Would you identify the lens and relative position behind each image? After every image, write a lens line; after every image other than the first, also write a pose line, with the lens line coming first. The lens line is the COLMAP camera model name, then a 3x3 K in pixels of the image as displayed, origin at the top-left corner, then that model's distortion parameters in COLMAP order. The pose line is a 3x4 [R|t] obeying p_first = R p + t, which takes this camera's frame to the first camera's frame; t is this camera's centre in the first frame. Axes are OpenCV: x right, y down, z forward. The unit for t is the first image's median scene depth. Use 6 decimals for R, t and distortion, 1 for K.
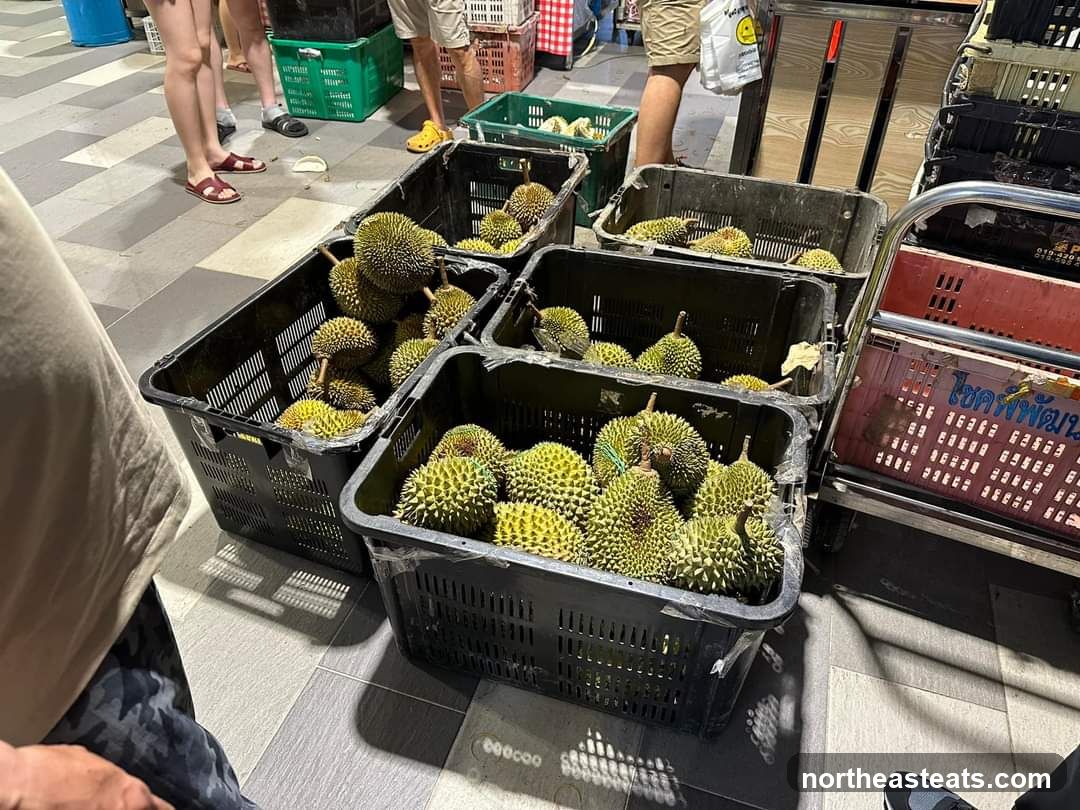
lens RADIAL K [[723.0, 0, 540.0], [0, 723.0, 405.0], [0, 0, 1]] dist [0.059810, -0.000694]
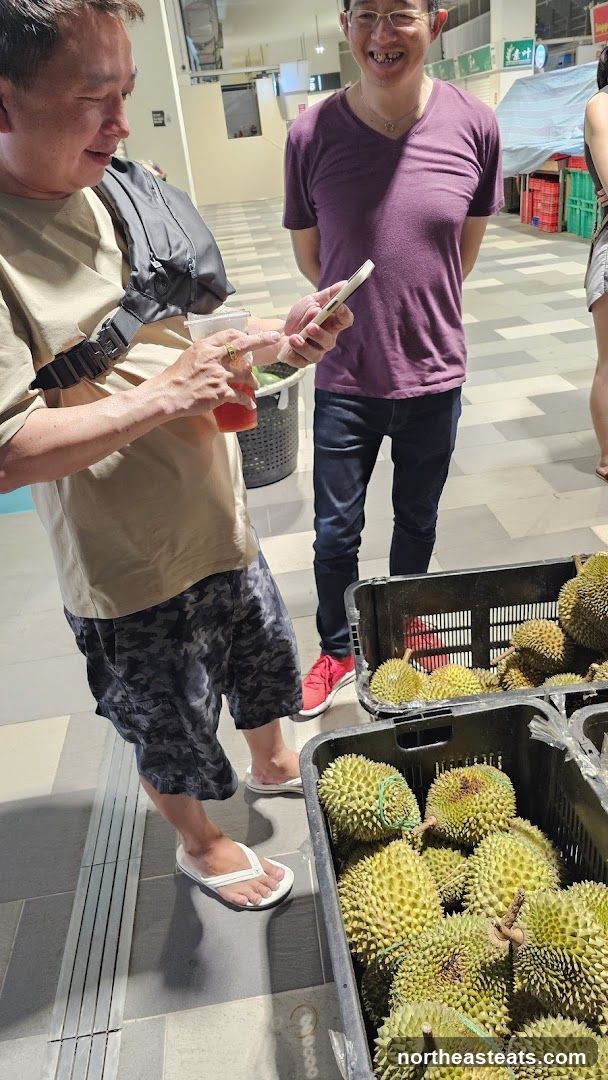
lens RADIAL K [[703.0, 0, 304.0], [0, 703.0, 540.0], [0, 0, 1]] dist [-0.006932, -0.001735]
pose [[0.427872, 0.396995, -0.811986, 0.463902], [-0.496483, 0.853935, 0.155885, -0.277520], [0.755268, 0.336438, 0.562476, 0.191111]]
